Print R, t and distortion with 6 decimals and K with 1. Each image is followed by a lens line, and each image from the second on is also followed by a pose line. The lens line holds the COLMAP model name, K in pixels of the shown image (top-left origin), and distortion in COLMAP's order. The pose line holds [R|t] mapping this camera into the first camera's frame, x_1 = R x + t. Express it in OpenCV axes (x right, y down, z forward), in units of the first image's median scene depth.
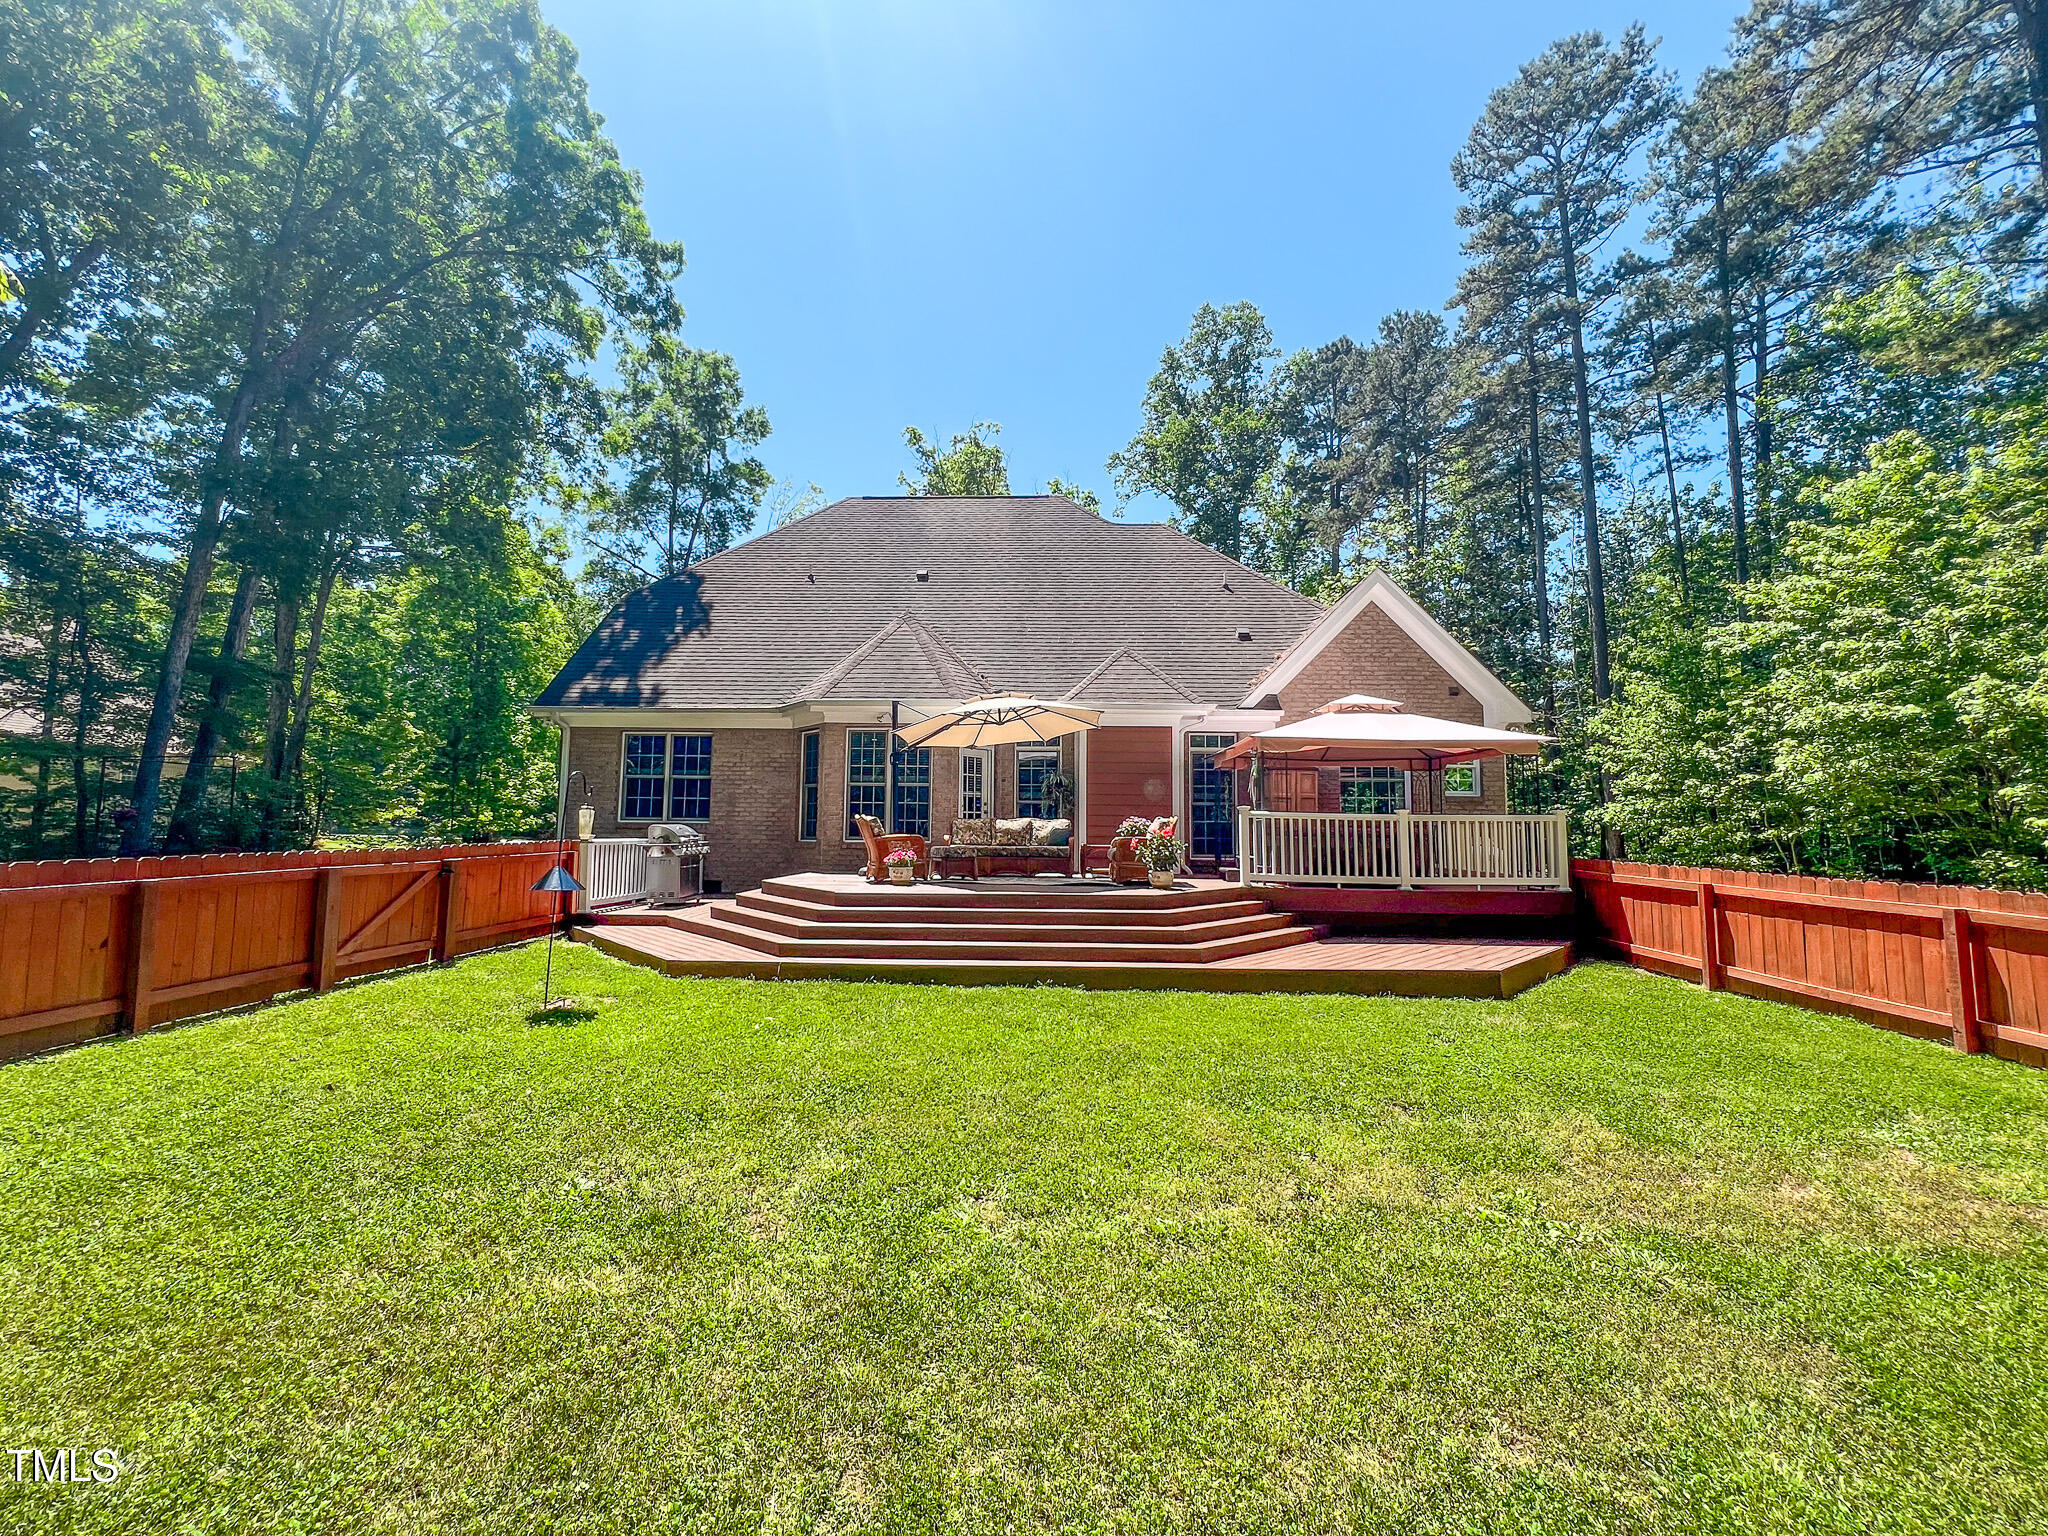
lens RADIAL K [[823.2, 0, 1024.0], [0, 823.2, 768.0], [0, 0, 1]] dist [-0.001453, 0.000390]
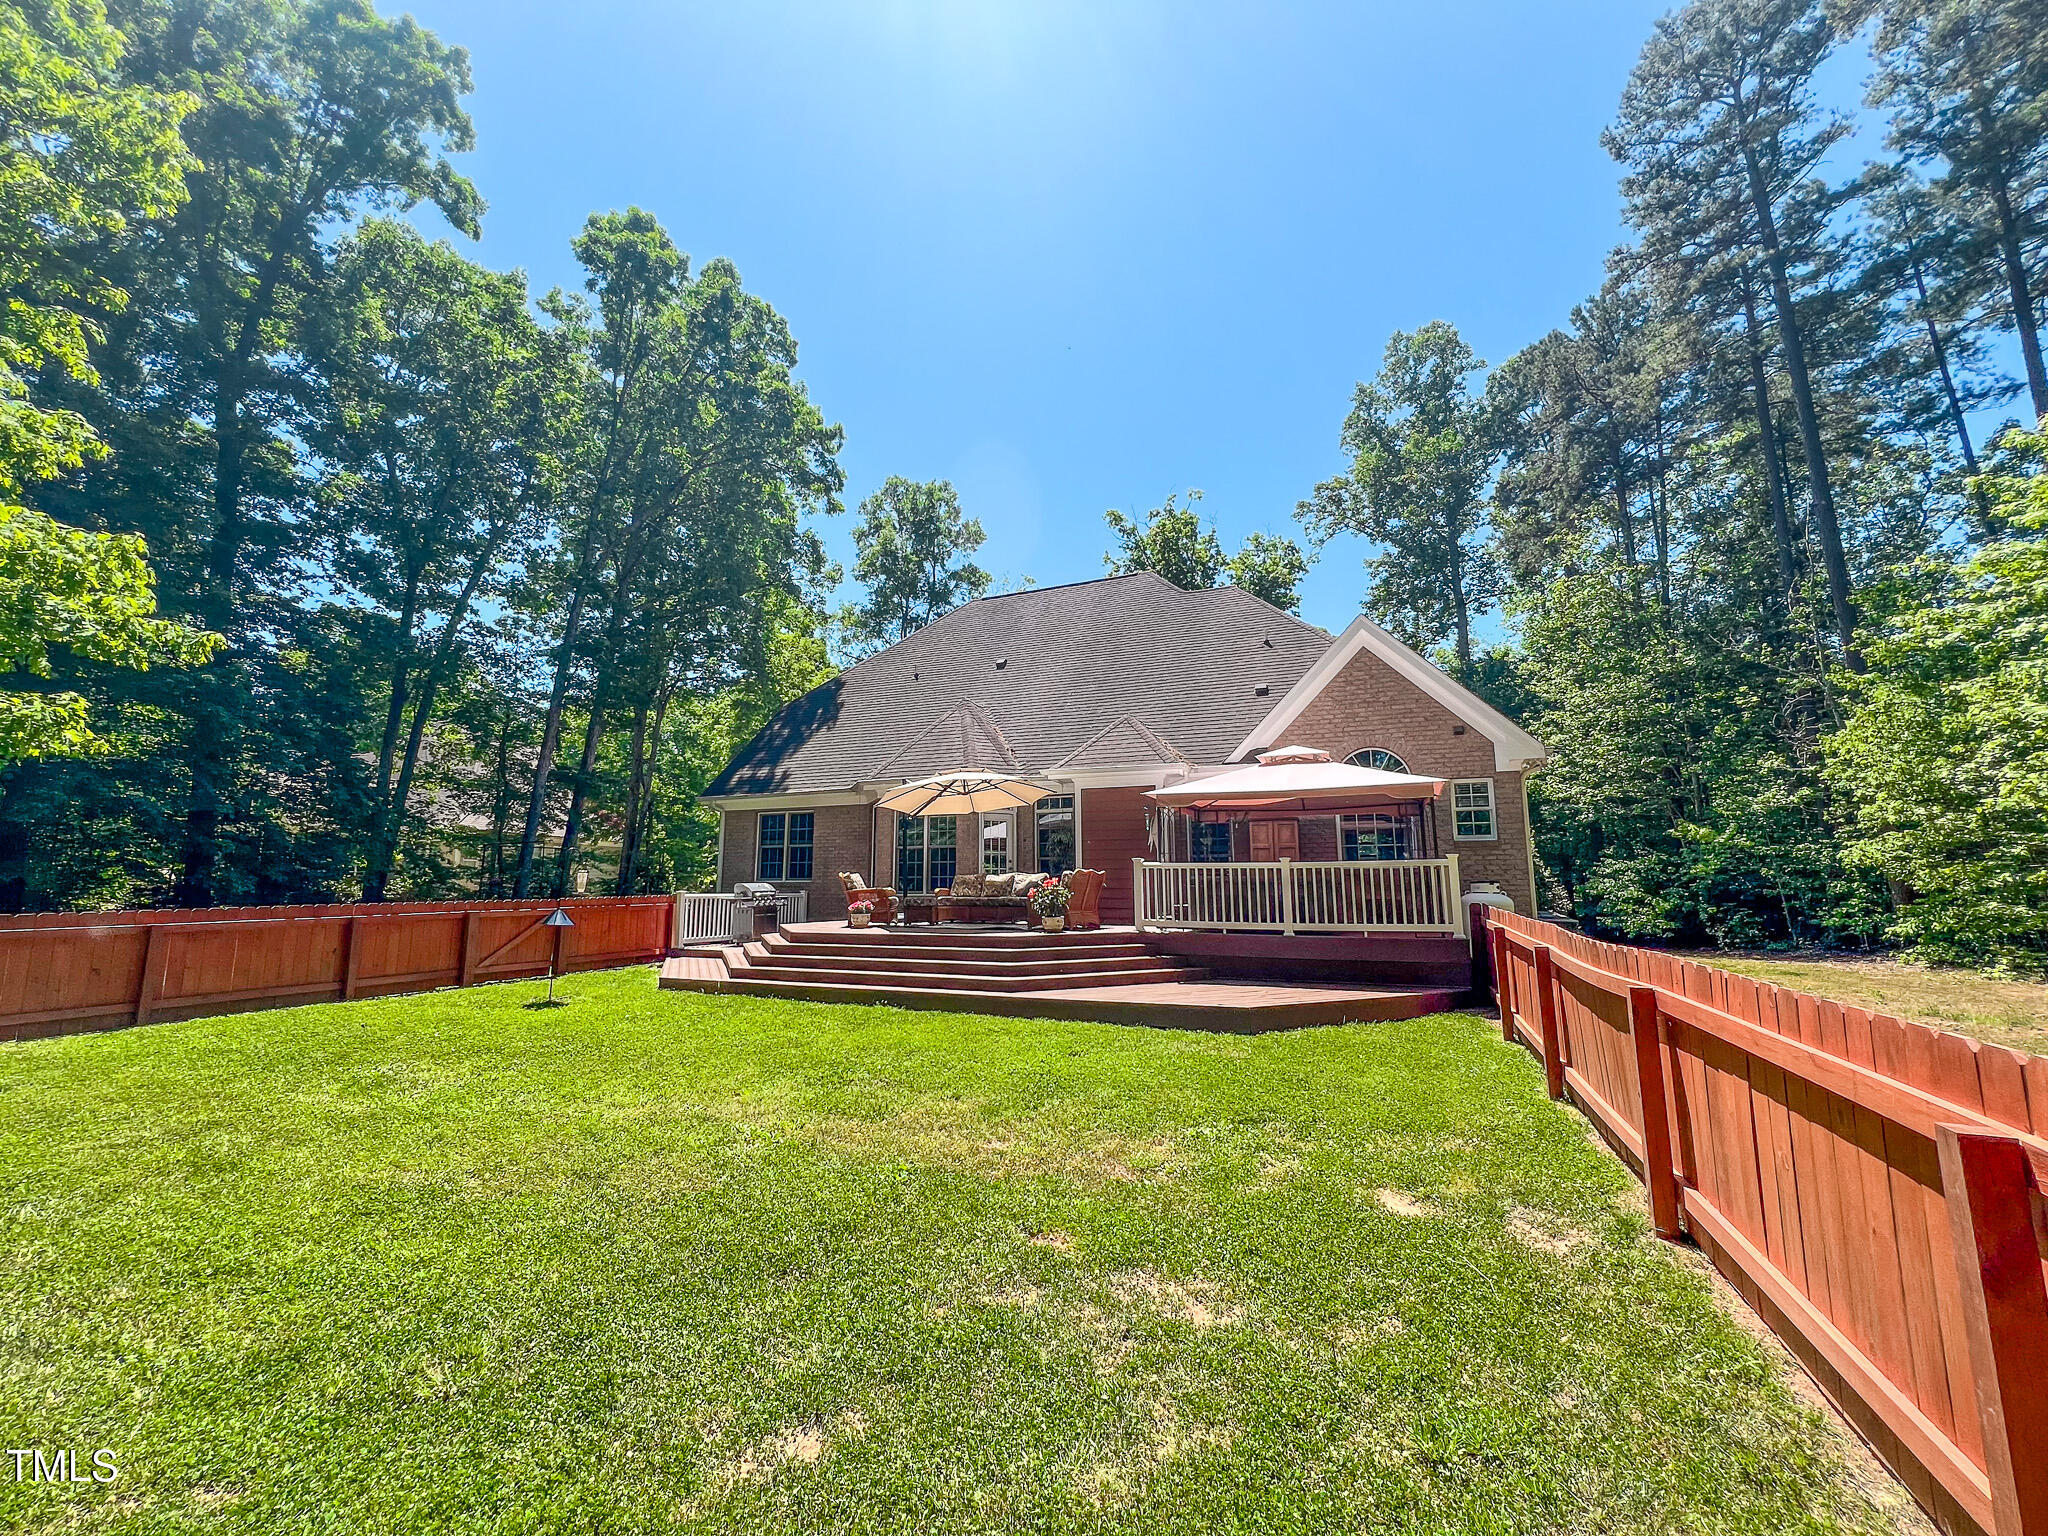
lens RADIAL K [[820.5, 0, 1024.0], [0, 820.5, 768.0], [0, 0, 1]] dist [-0.001562, -0.000010]
pose [[0.929519, -0.065470, -0.362916, 0.396712], [0.039632, 0.996150, -0.078198, 0.004399], [0.366638, 0.058303, 0.928535, -0.063757]]
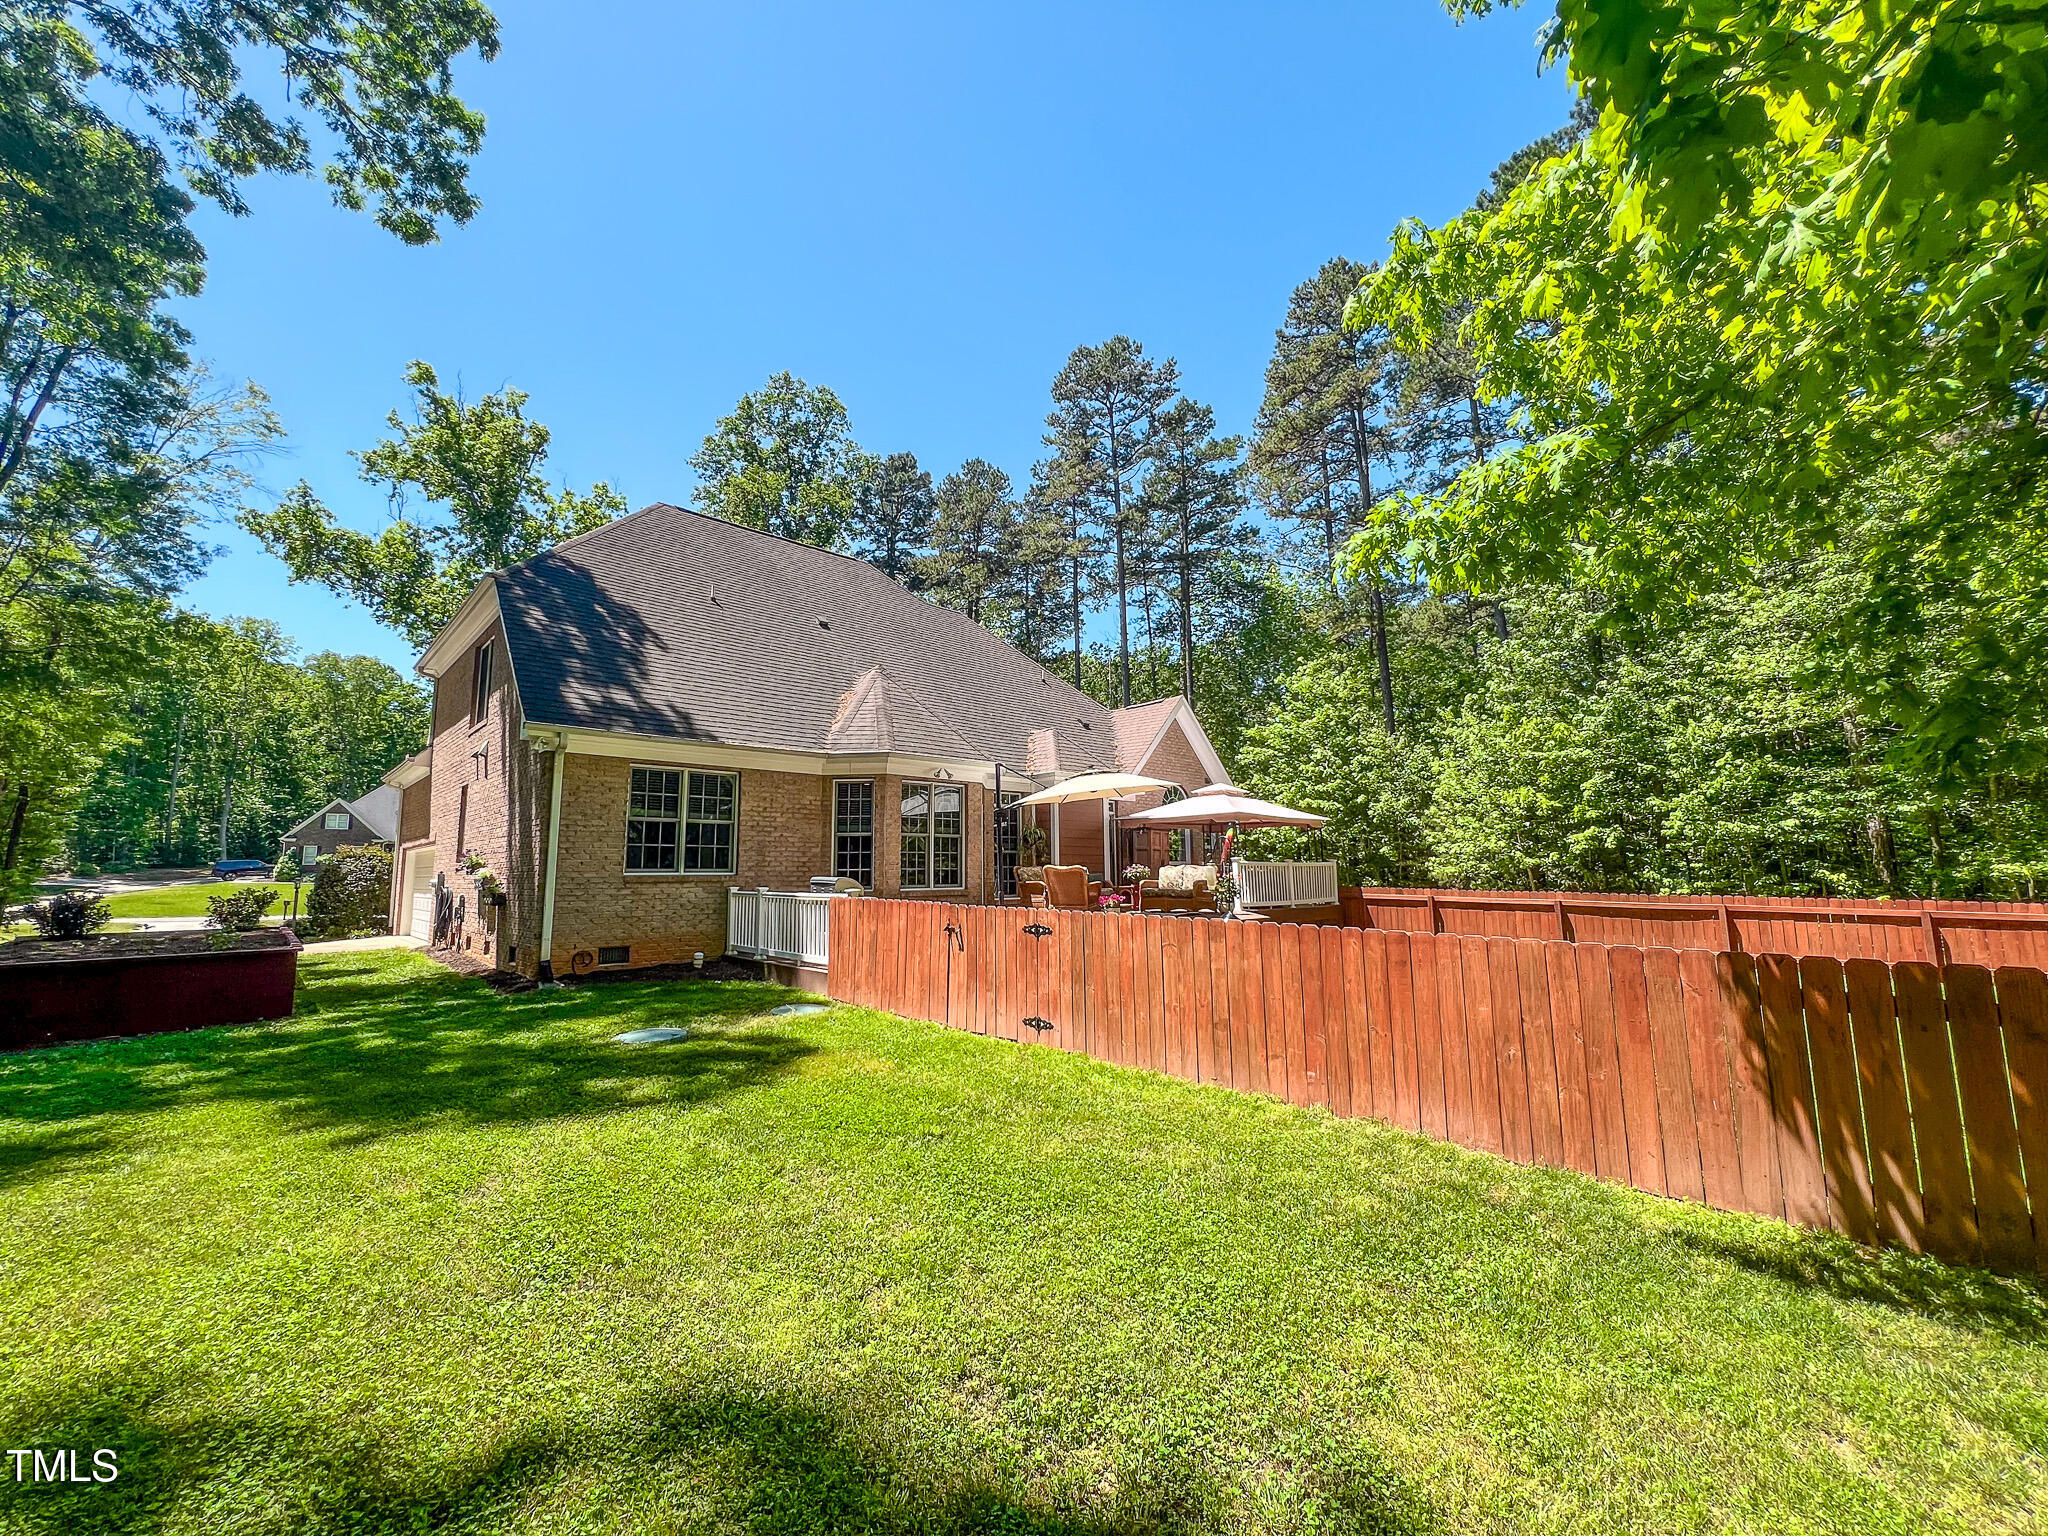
lens RADIAL K [[820.5, 0, 1024.0], [0, 820.5, 768.0], [0, 0, 1]] dist [-0.001562, -0.000010]
pose [[0.705286, 0.074898, 0.704956, -0.807149], [-0.040205, 0.997029, -0.065705, -0.001994], [-0.707782, 0.017998, 0.706201, 0.156327]]
